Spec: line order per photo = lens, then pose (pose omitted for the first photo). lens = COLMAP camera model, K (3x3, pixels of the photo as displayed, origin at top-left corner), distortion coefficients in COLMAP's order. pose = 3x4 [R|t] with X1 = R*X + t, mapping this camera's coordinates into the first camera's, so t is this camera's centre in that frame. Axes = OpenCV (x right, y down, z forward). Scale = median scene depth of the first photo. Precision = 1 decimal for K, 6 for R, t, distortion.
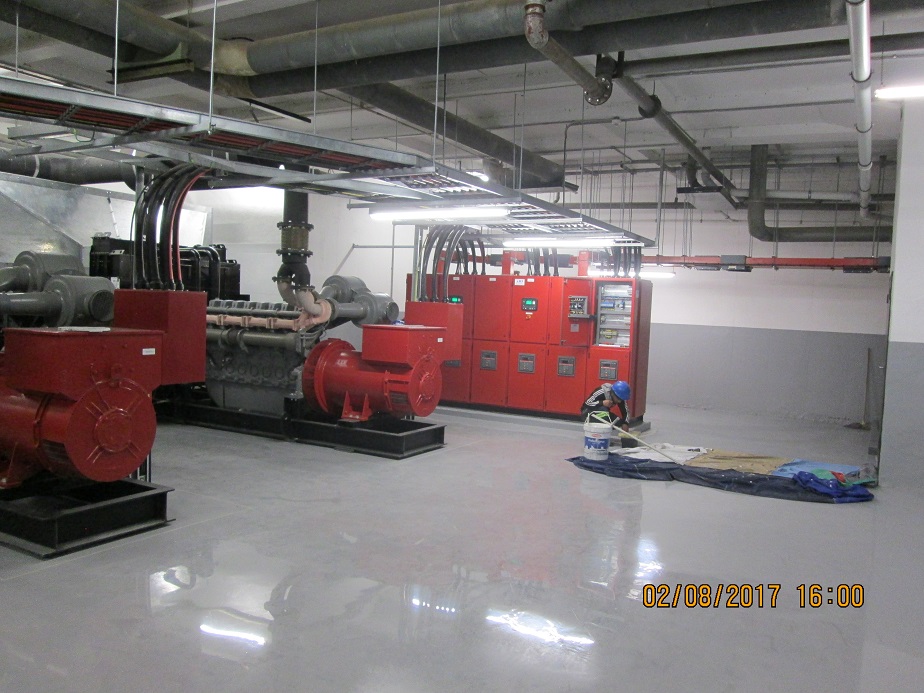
lens RADIAL K [[749.8, 0, 461.6], [0, 749.8, 345.3], [0, 0, 1]] dist [-0.017506, -0.004809]
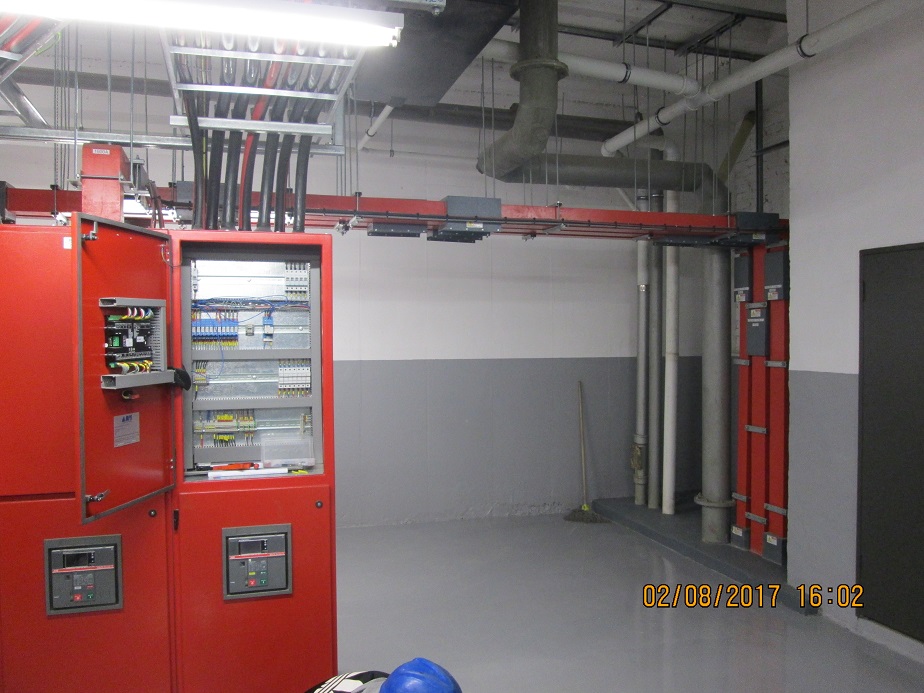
lens RADIAL K [[749.8, 0, 461.9], [0, 749.8, 346.6], [0, 0, 1]] dist [-0.017506, -0.004809]
pose [[0.683702, -0.060945, 0.727212, 0.048979], [0.077304, 0.996948, 0.010872, -0.043408], [-0.725655, 0.048783, 0.686327, 0.735050]]
